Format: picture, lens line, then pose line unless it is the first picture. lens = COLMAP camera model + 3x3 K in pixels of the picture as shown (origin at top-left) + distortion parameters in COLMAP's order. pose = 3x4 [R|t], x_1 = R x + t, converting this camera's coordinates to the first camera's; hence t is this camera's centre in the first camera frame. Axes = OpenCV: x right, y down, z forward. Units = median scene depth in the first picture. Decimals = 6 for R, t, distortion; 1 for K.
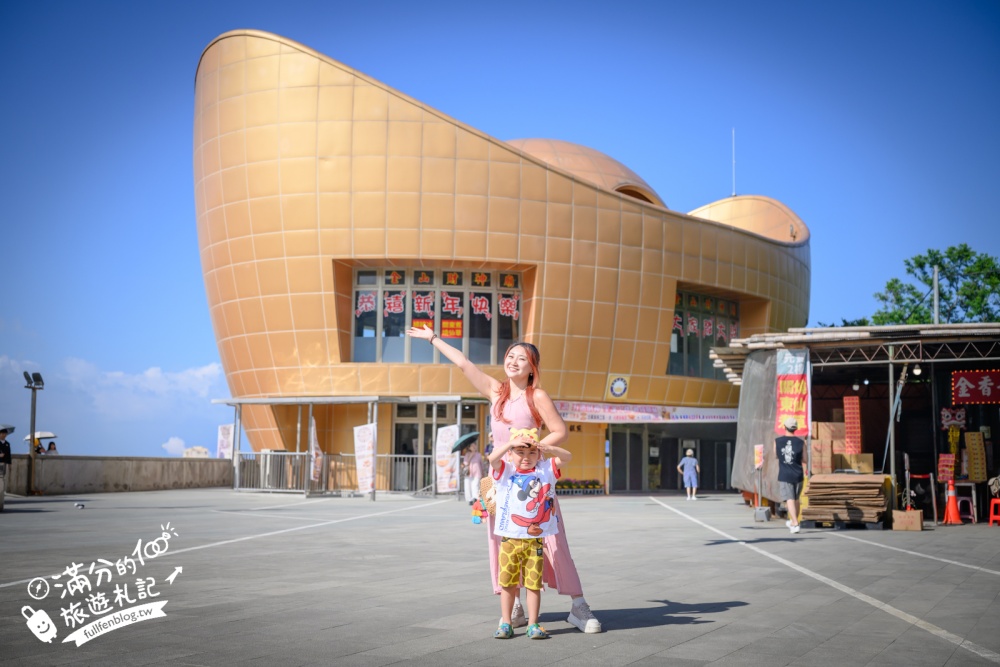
lens RADIAL K [[1086.0, 0, 500.0], [0, 1086.0, 333.5], [0, 0, 1]] dist [-0.005773, 0.000258]
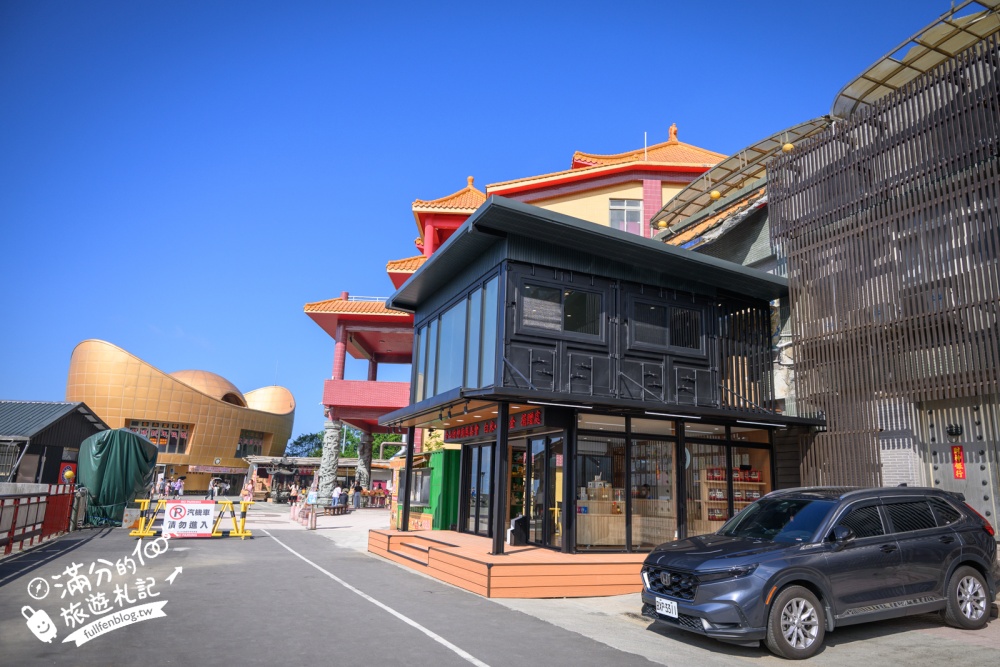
lens RADIAL K [[684.0, 0, 506.7], [0, 684.0, 334.1], [0, 0, 1]] dist [-0.003257, -0.001279]
pose [[0.883102, 0.121464, 0.453185, -0.159942], [-0.078761, 0.990580, -0.112020, -0.269879], [-0.462522, 0.063231, 0.884350, -1.974338]]
